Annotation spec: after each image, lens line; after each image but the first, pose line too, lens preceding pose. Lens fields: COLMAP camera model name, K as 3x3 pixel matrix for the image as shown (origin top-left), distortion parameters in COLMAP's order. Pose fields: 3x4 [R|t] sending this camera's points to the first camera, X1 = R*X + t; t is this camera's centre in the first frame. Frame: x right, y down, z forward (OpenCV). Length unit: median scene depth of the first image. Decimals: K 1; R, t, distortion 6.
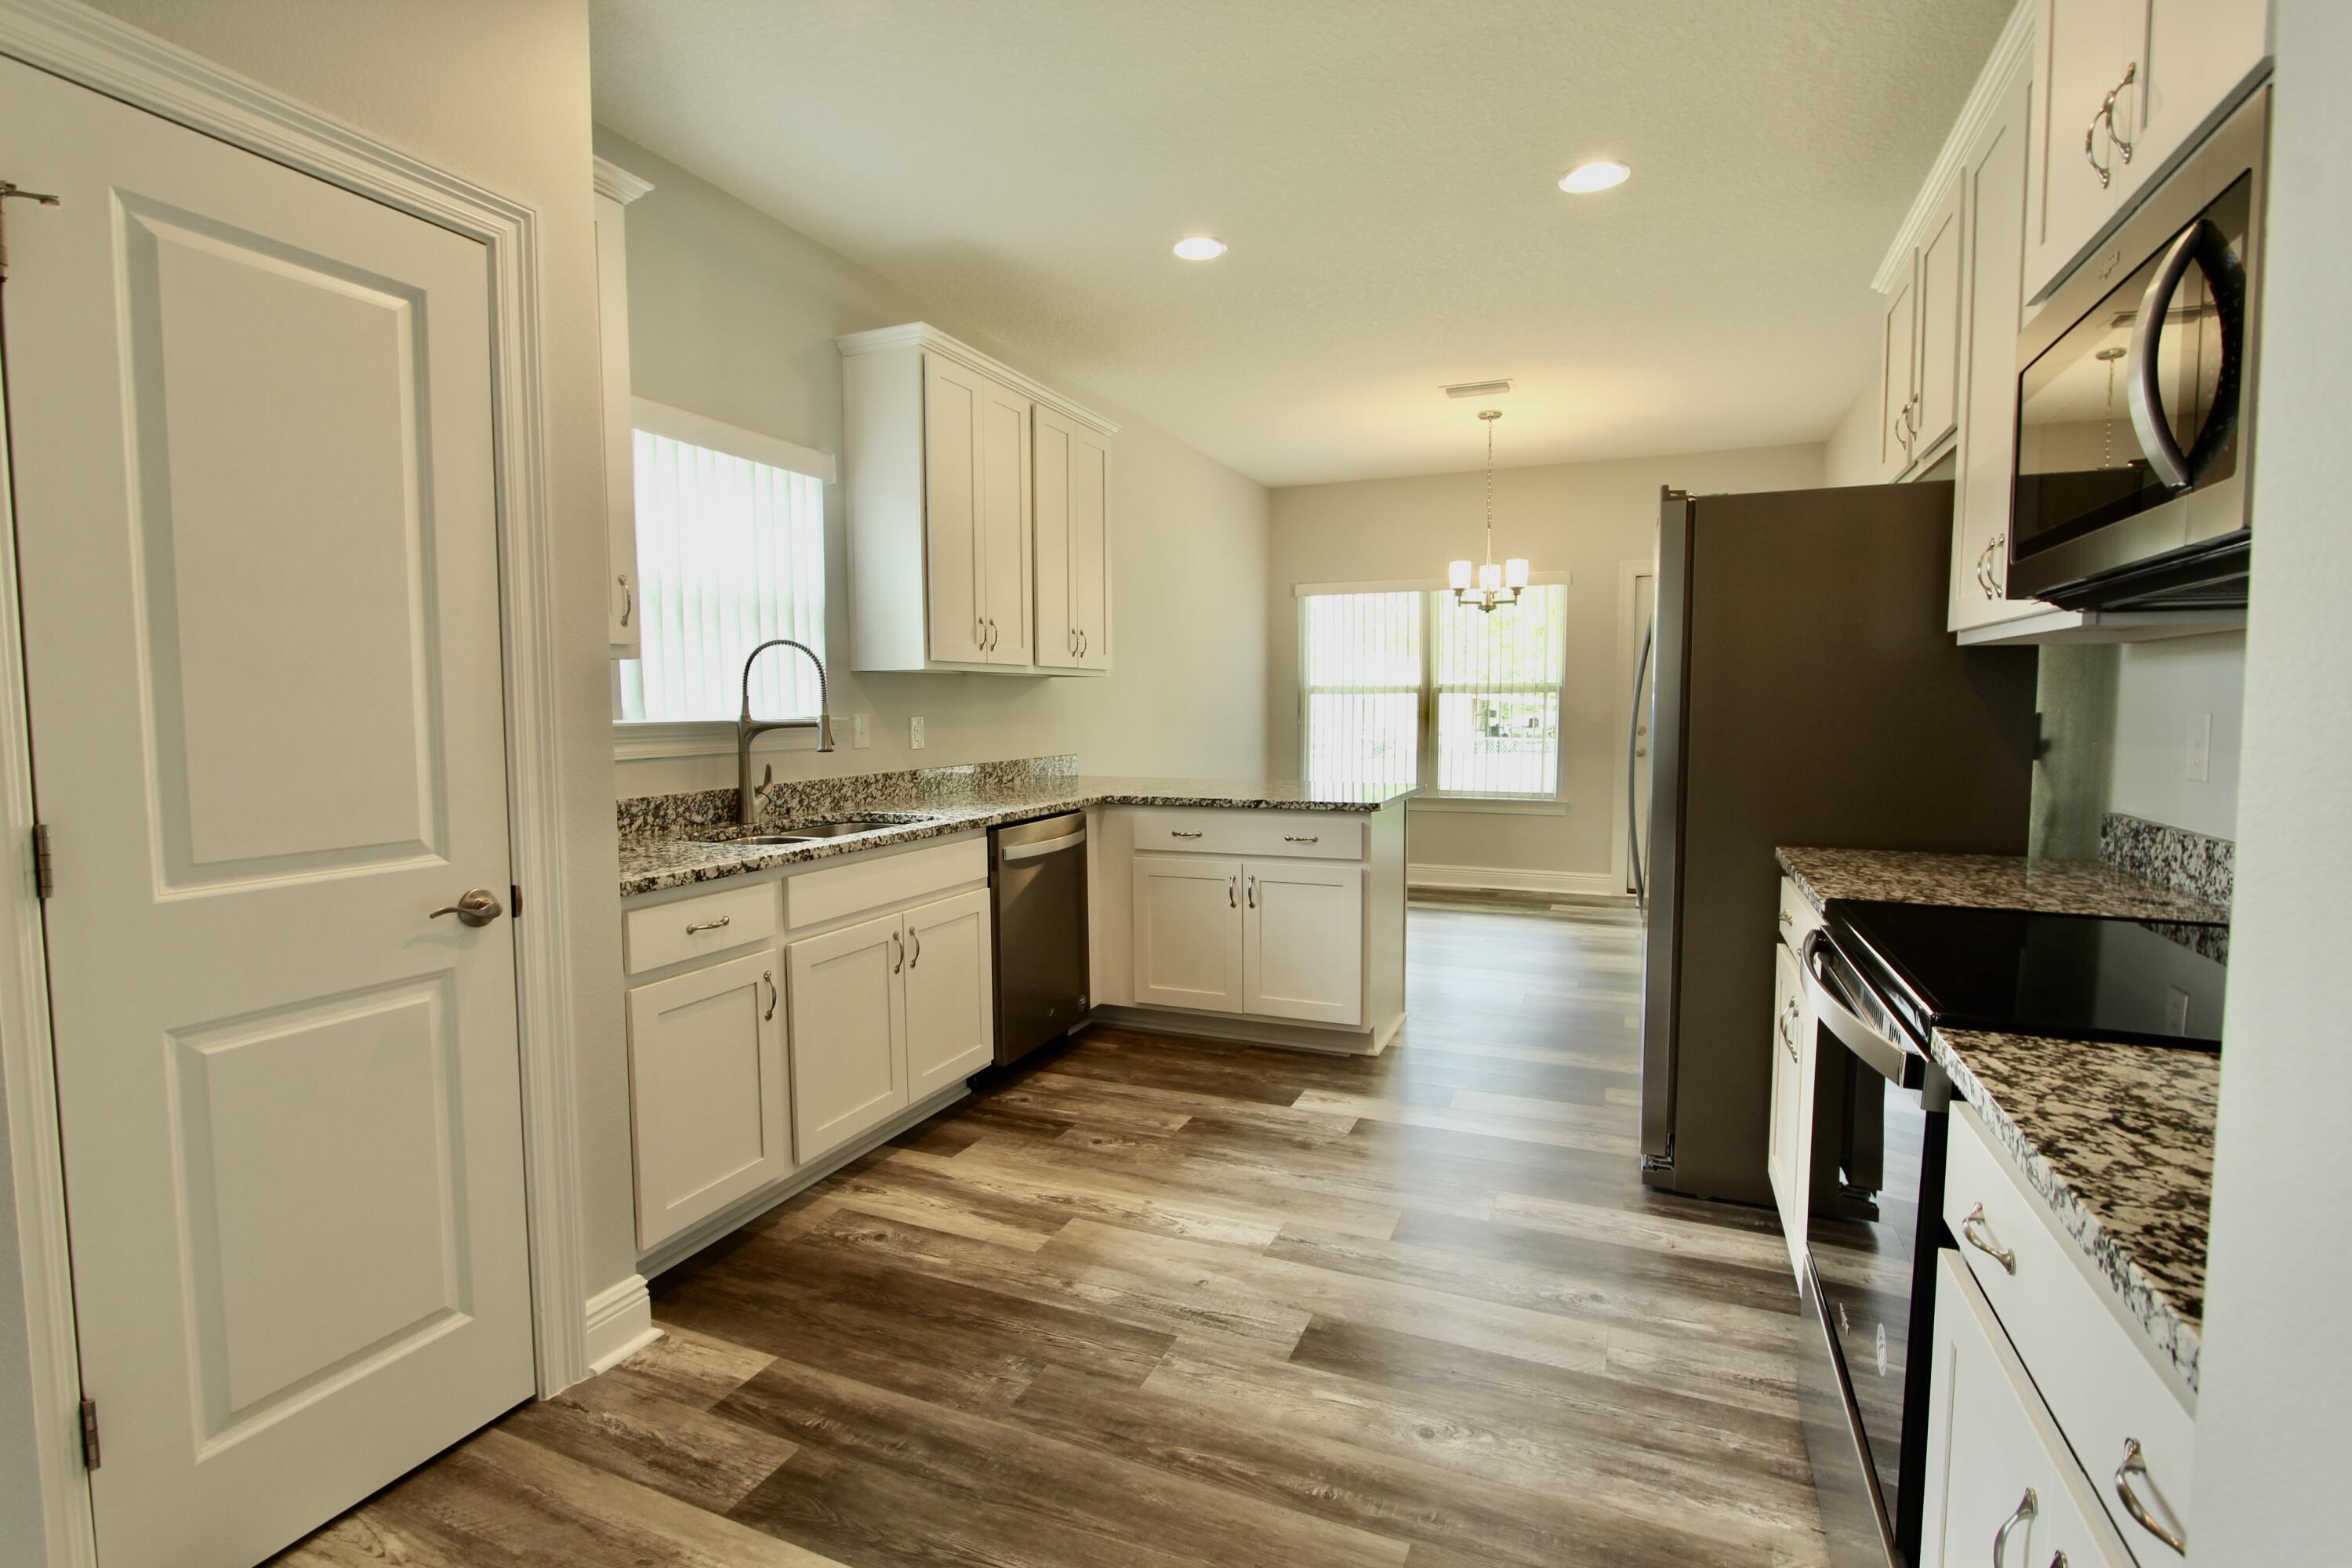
lens RADIAL K [[1085.4, 0, 1176.7], [0, 1085.4, 781.1], [0, 0, 1]] dist [-0.017819, 0.002870]
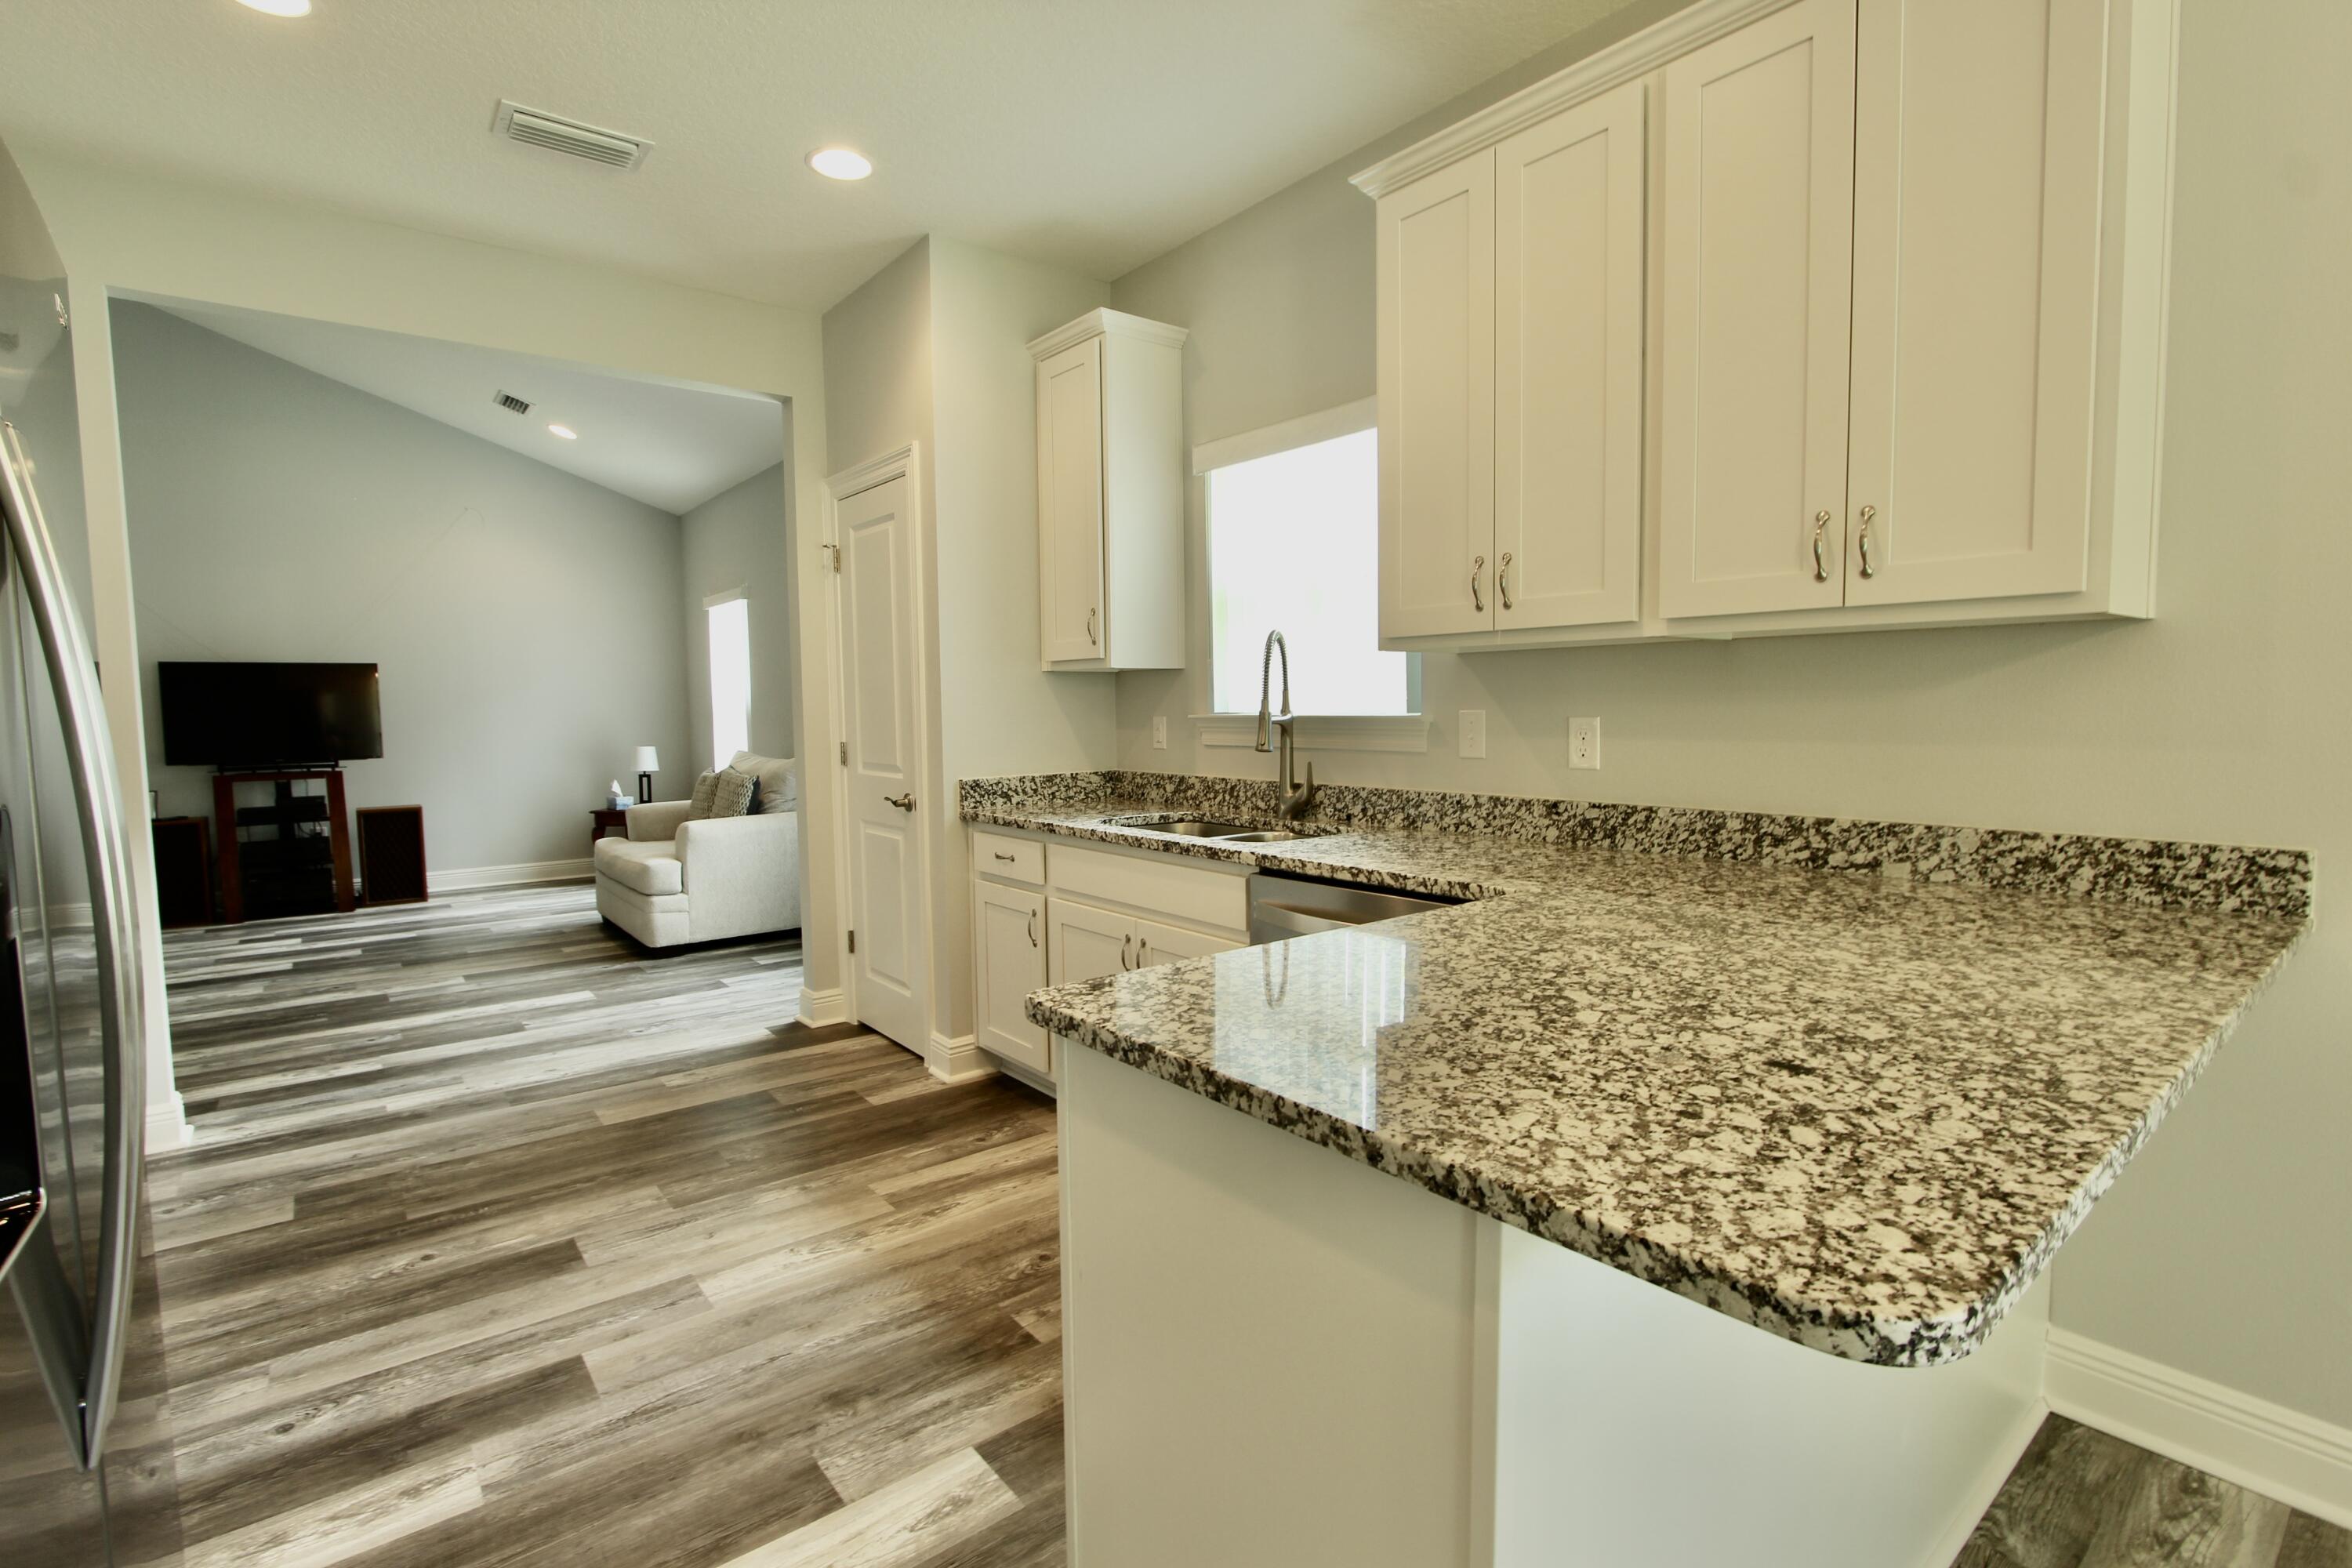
lens RADIAL K [[1085.4, 0, 1175.9], [0, 1085.4, 791.3], [0, 0, 1]] dist [-0.017819, 0.002870]
pose [[-0.469333, 0.084715, -0.878948, 0.502144], [-0.048367, 0.991427, 0.121383, -0.097075], [0.881696, 0.099481, -0.461211, 1.298788]]
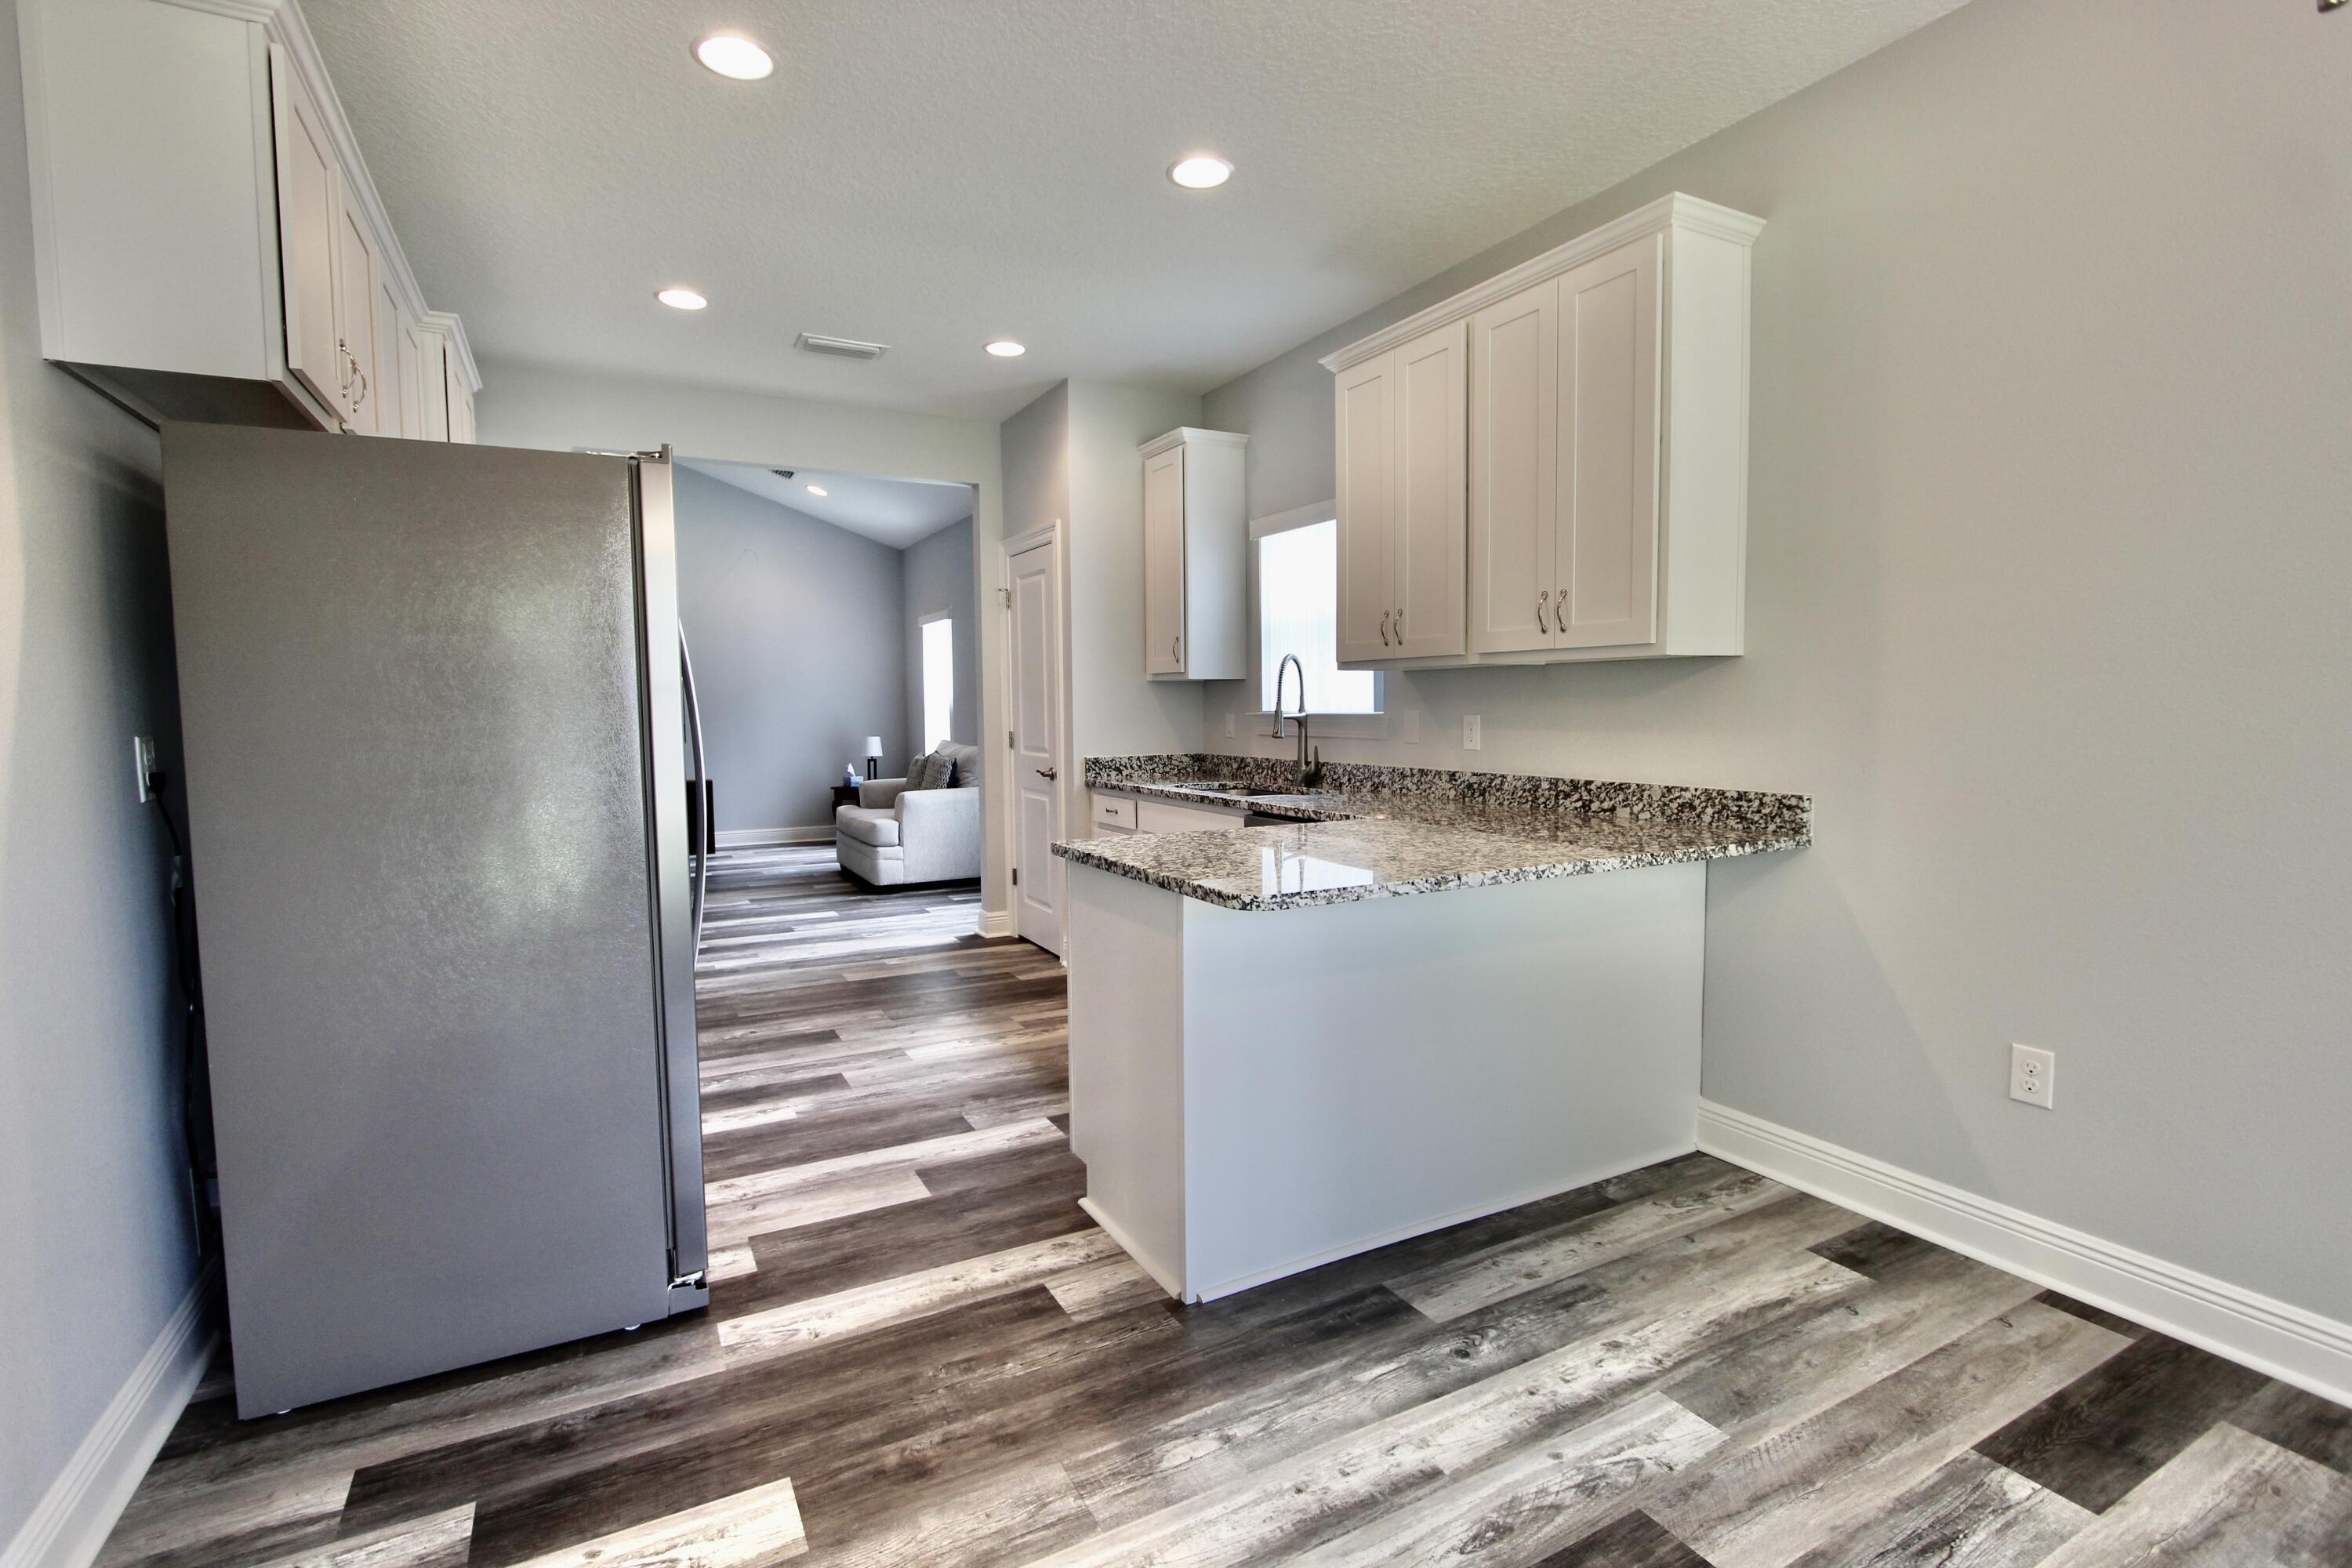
lens RADIAL K [[1085.4, 0, 1175.8], [0, 1085.4, 797.7], [0, 0, 1]] dist [-0.017819, 0.002870]
pose [[-0.619785, 0.080288, -0.780654, 0.770739], [-0.043542, 0.989702, 0.136357, -0.125000], [0.783563, 0.118503, -0.609907, 1.646546]]
